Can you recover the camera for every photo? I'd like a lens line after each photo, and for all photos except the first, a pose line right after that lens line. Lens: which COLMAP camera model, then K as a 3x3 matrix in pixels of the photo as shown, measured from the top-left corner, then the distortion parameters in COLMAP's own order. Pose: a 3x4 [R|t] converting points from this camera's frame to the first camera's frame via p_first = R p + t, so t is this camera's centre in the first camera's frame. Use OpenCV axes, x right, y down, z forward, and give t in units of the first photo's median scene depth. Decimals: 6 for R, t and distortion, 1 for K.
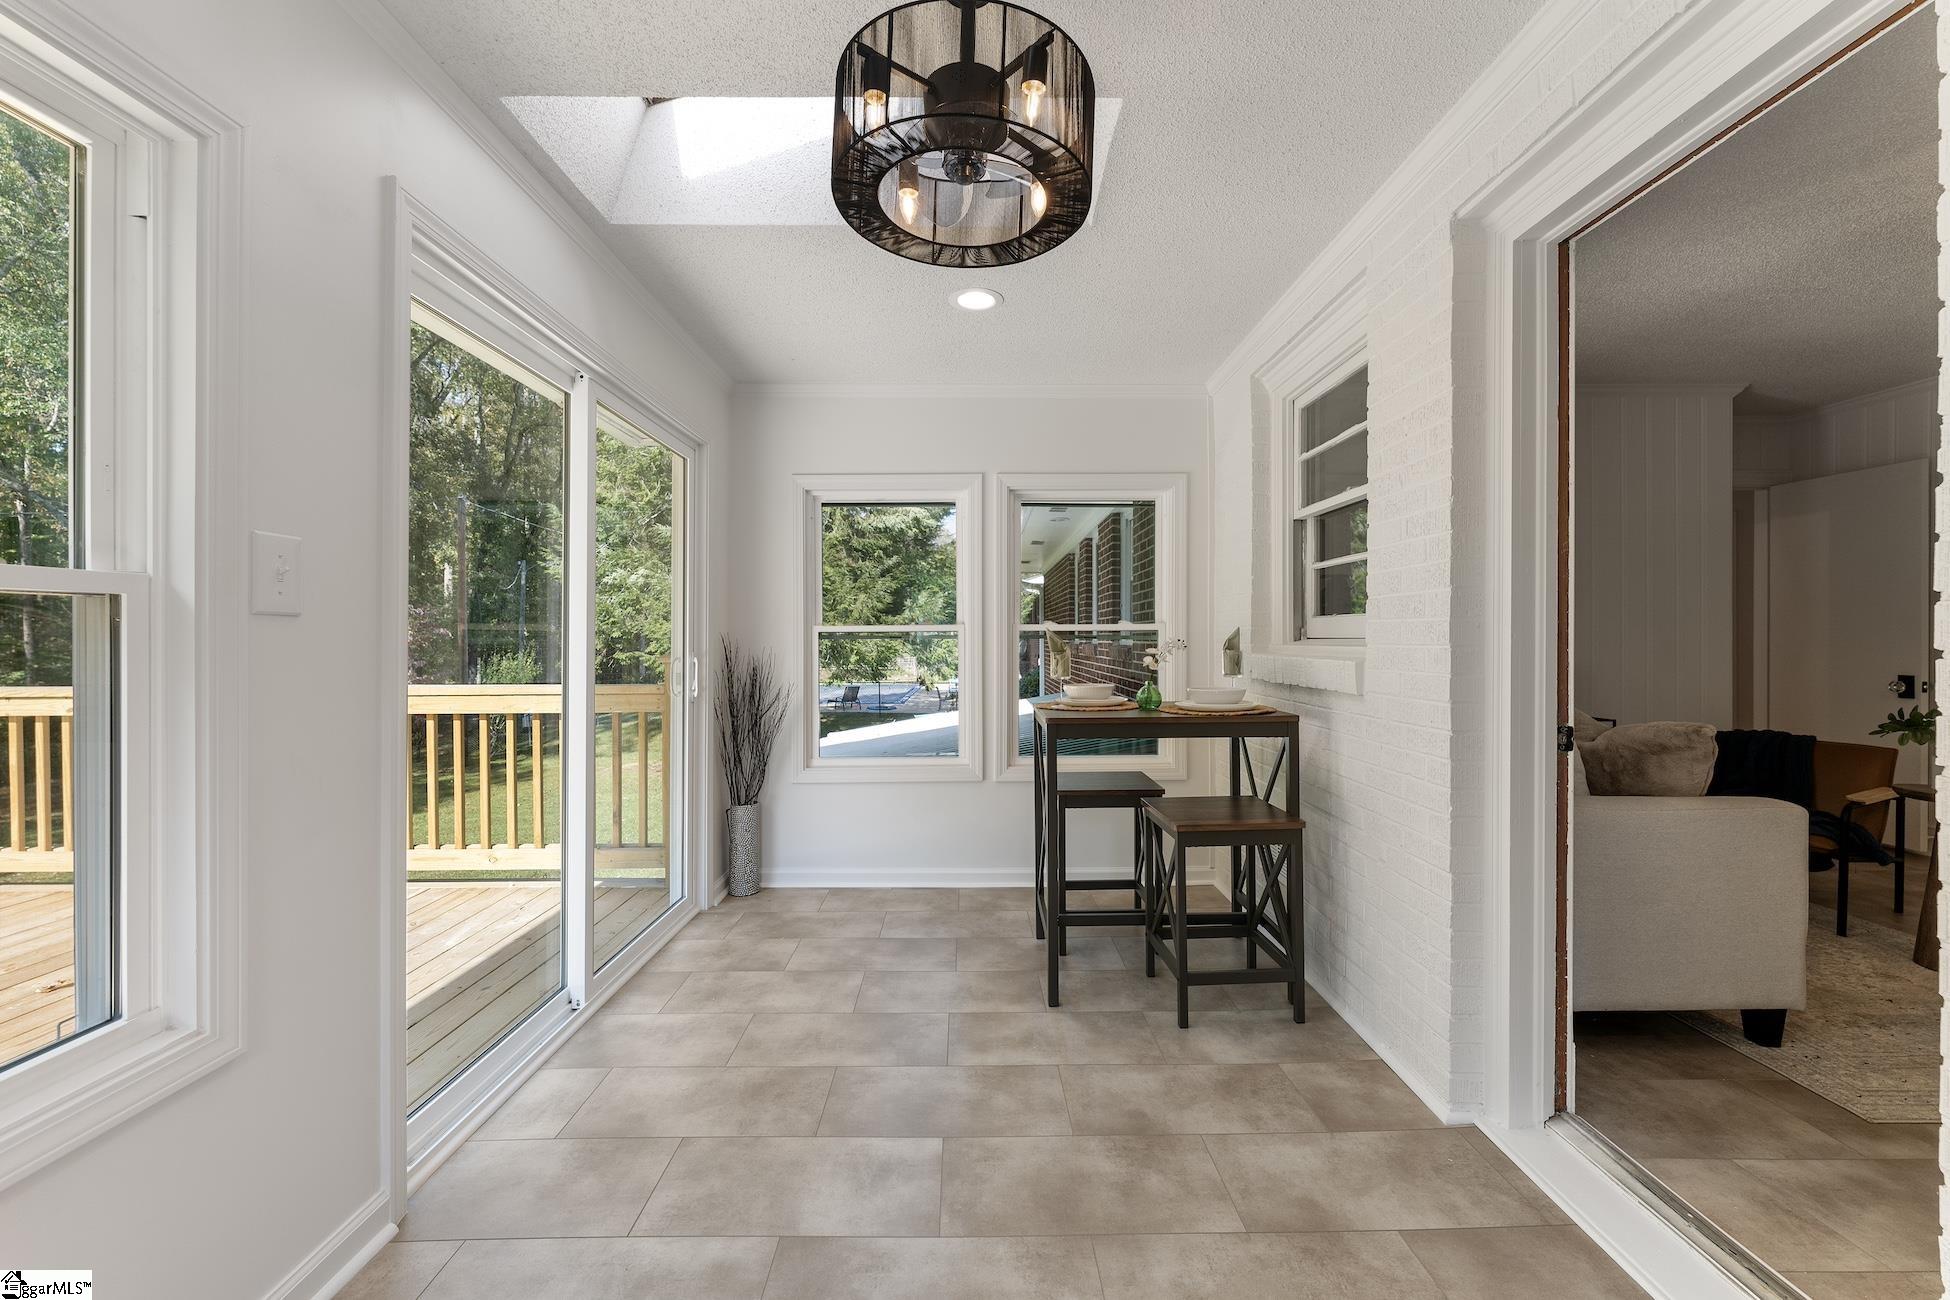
lens RADIAL K [[787.7, 0, 968.7], [0, 787.7, 641.1], [0, 0, 1]] dist [0.007167, 0.000597]
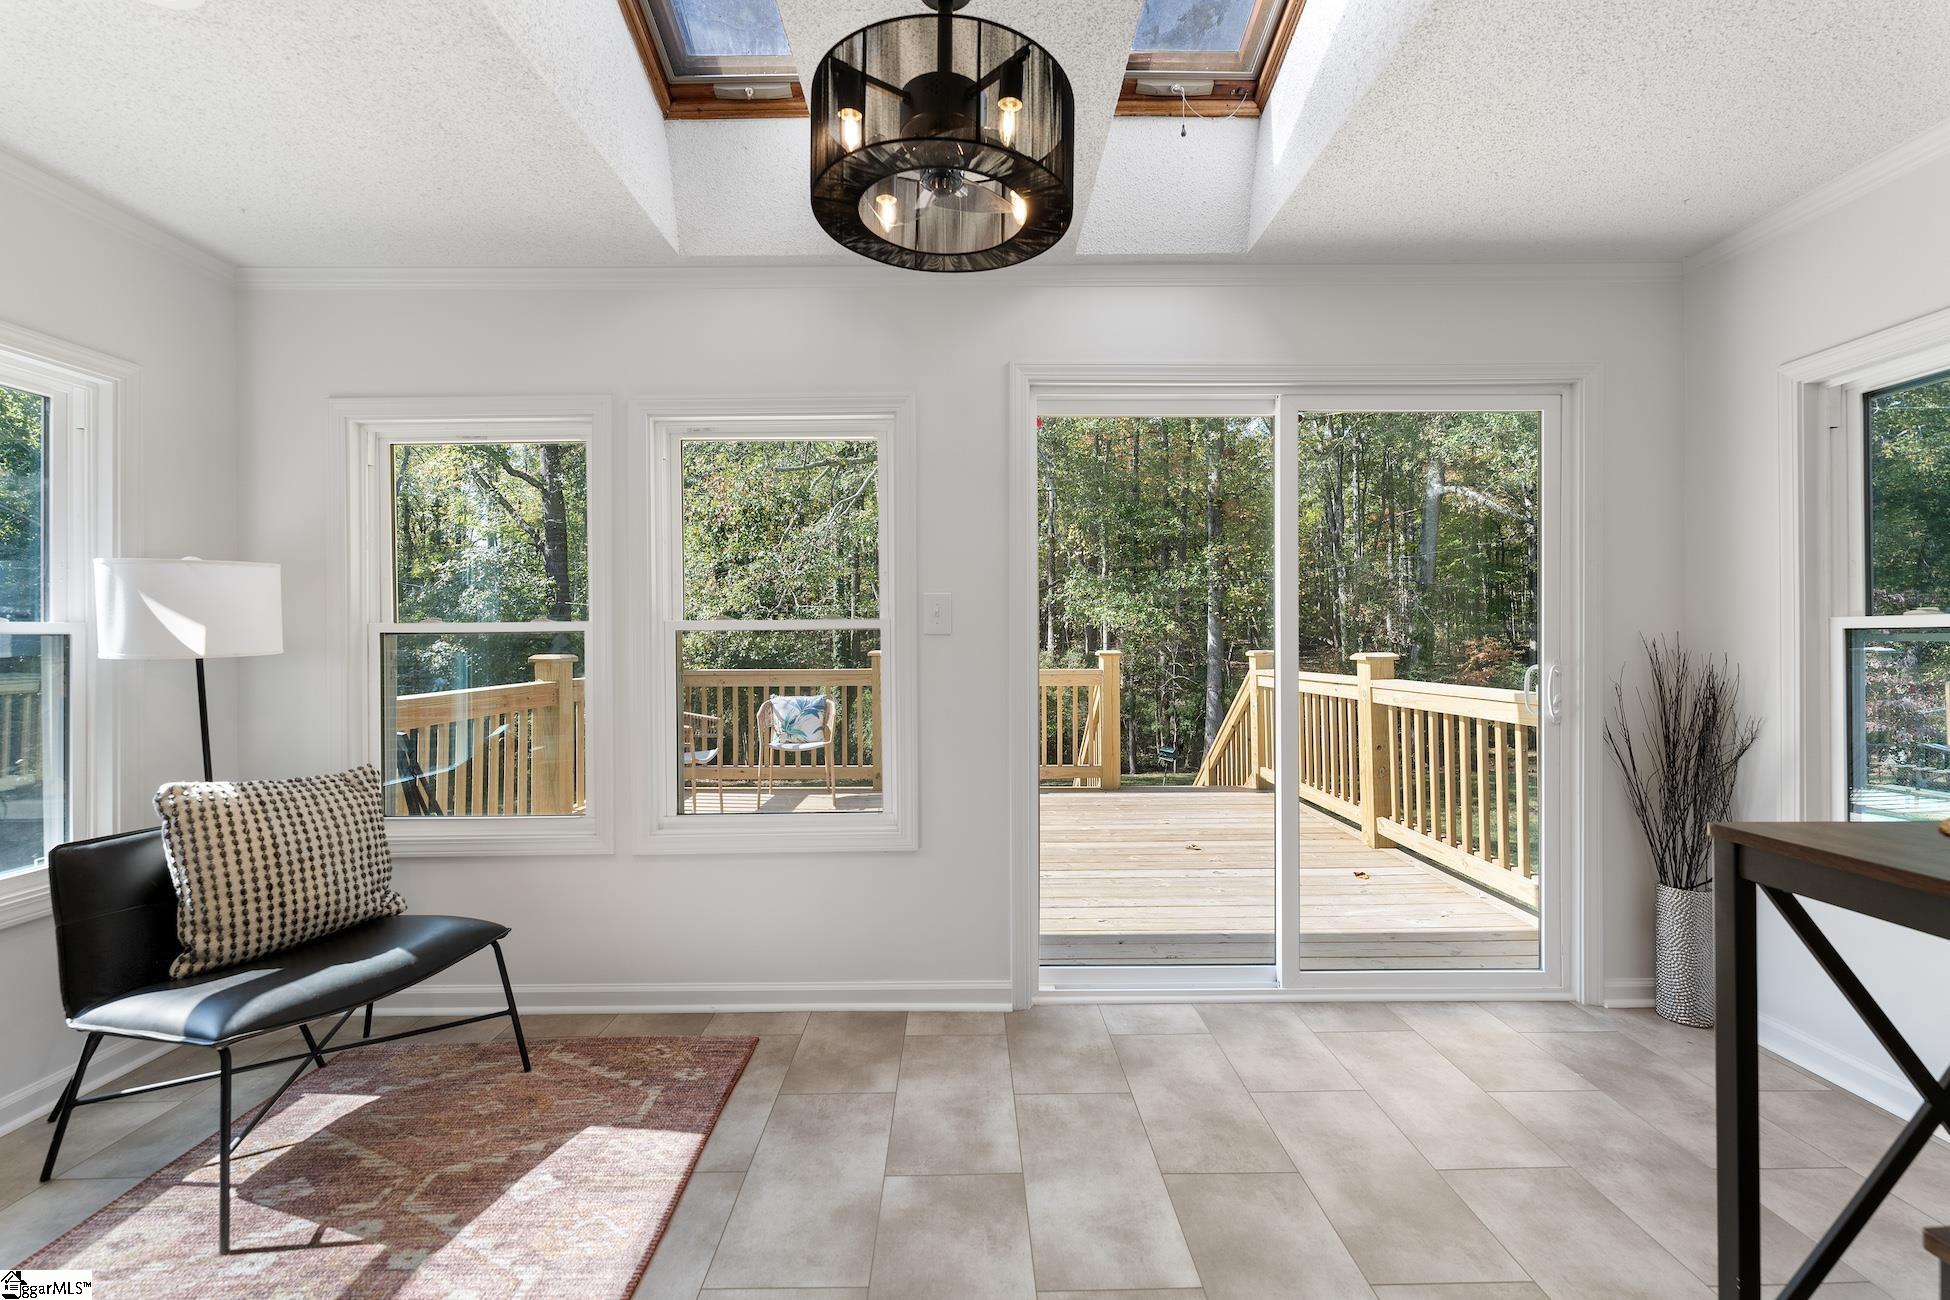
lens RADIAL K [[787.7, 0, 976.4], [0, 787.7, 639.1], [0, 0, 1]] dist [0.007167, 0.000597]
pose [[0.009958, 0.002005, -0.999948, 0.639279], [0.007179, 0.999972, 0.002077, -0.015785], [0.999925, -0.007199, 0.009943, 0.657293]]
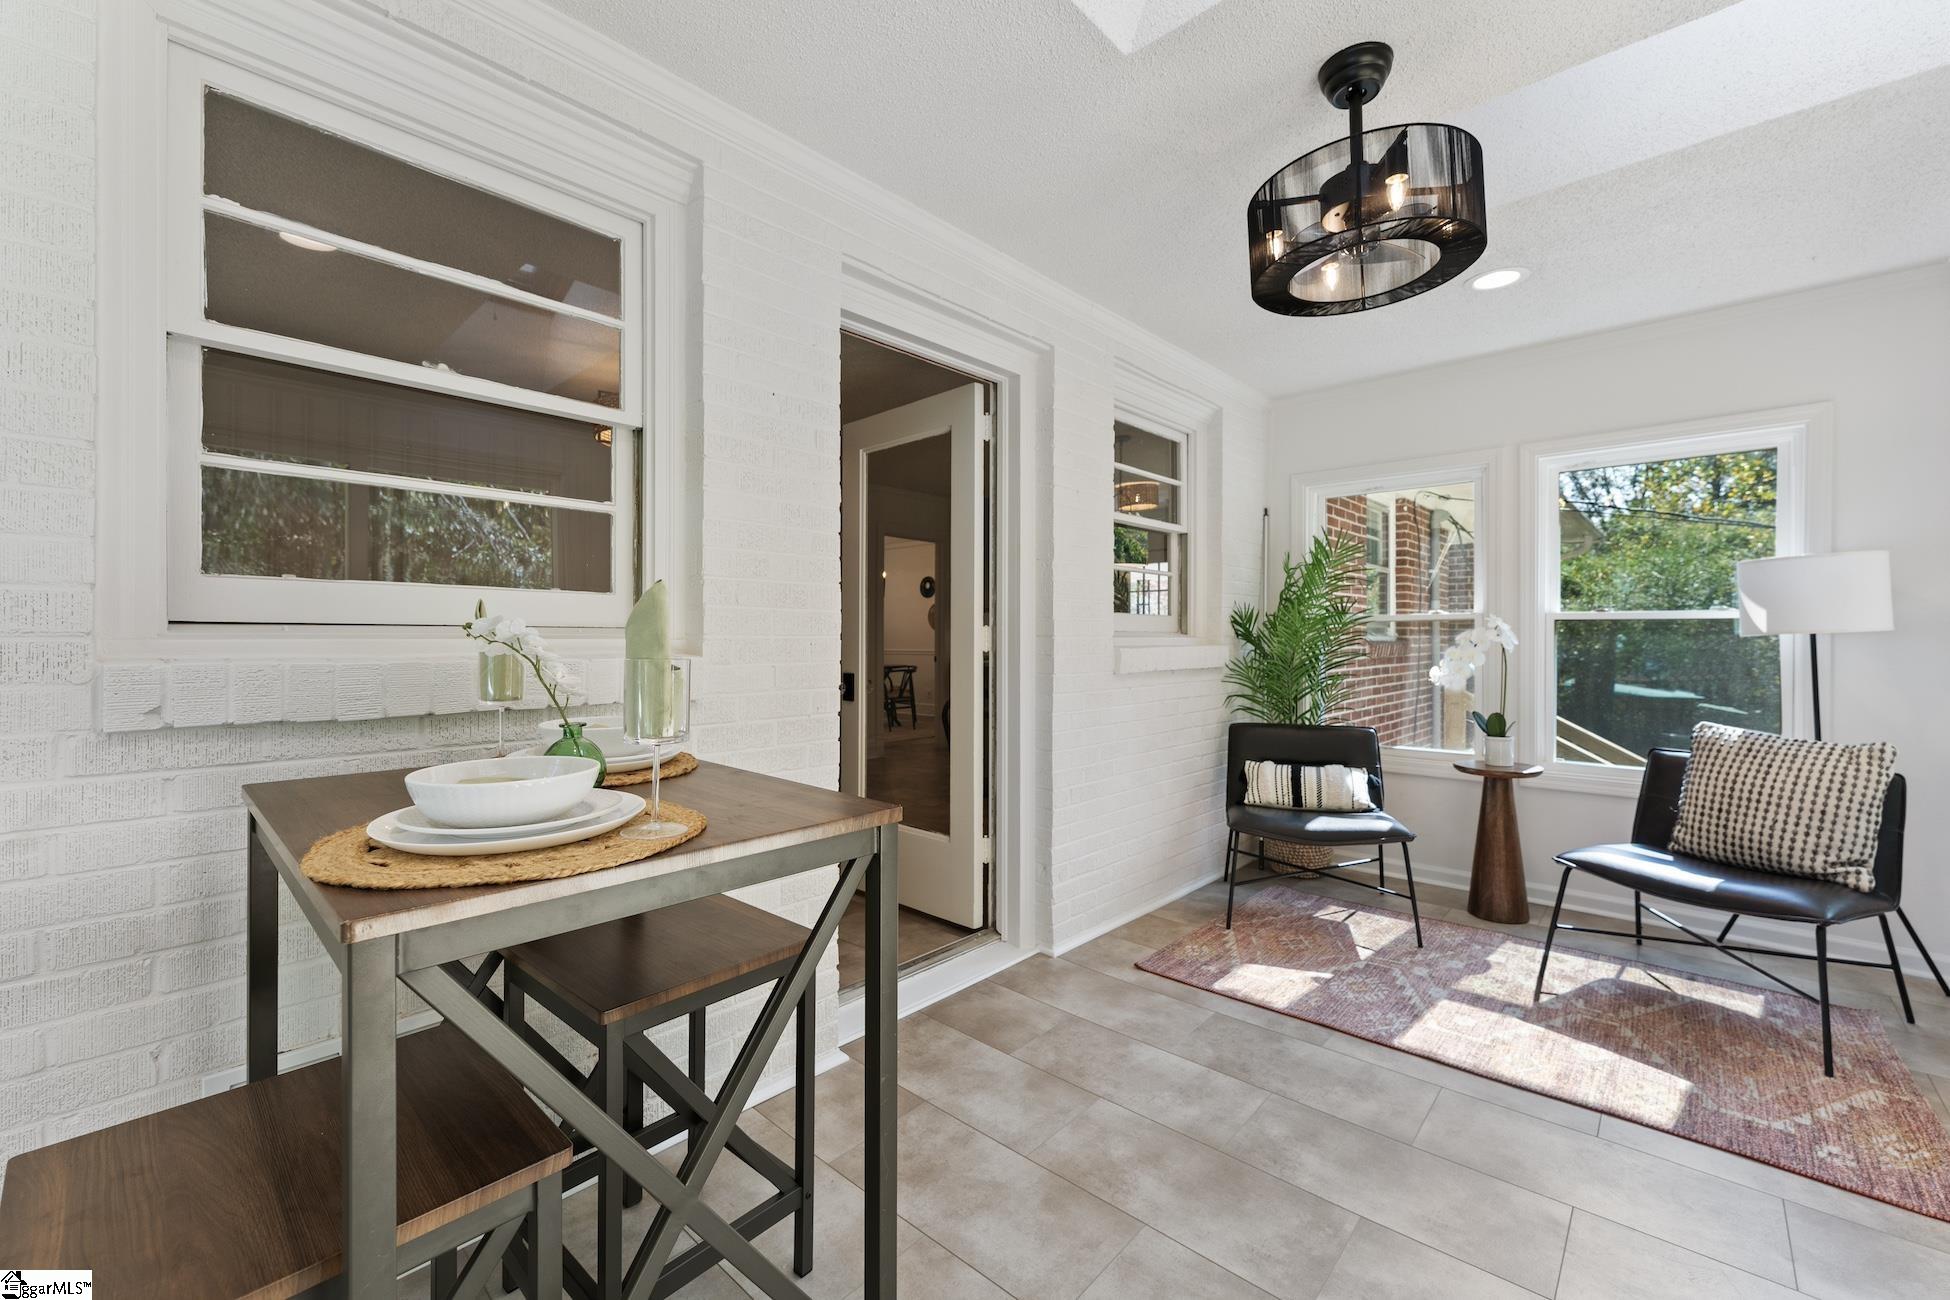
lens RADIAL K [[787.7, 0, 976.5], [0, 787.7, 639.4], [0, 0, 1]] dist [0.007167, 0.000597]
pose [[-0.742835, 0.001101, 0.669474, -0.249734], [0.001334, 0.999999, -0.000165, 0.008227], [-0.669473, 0.000771, -0.742836, 1.480676]]
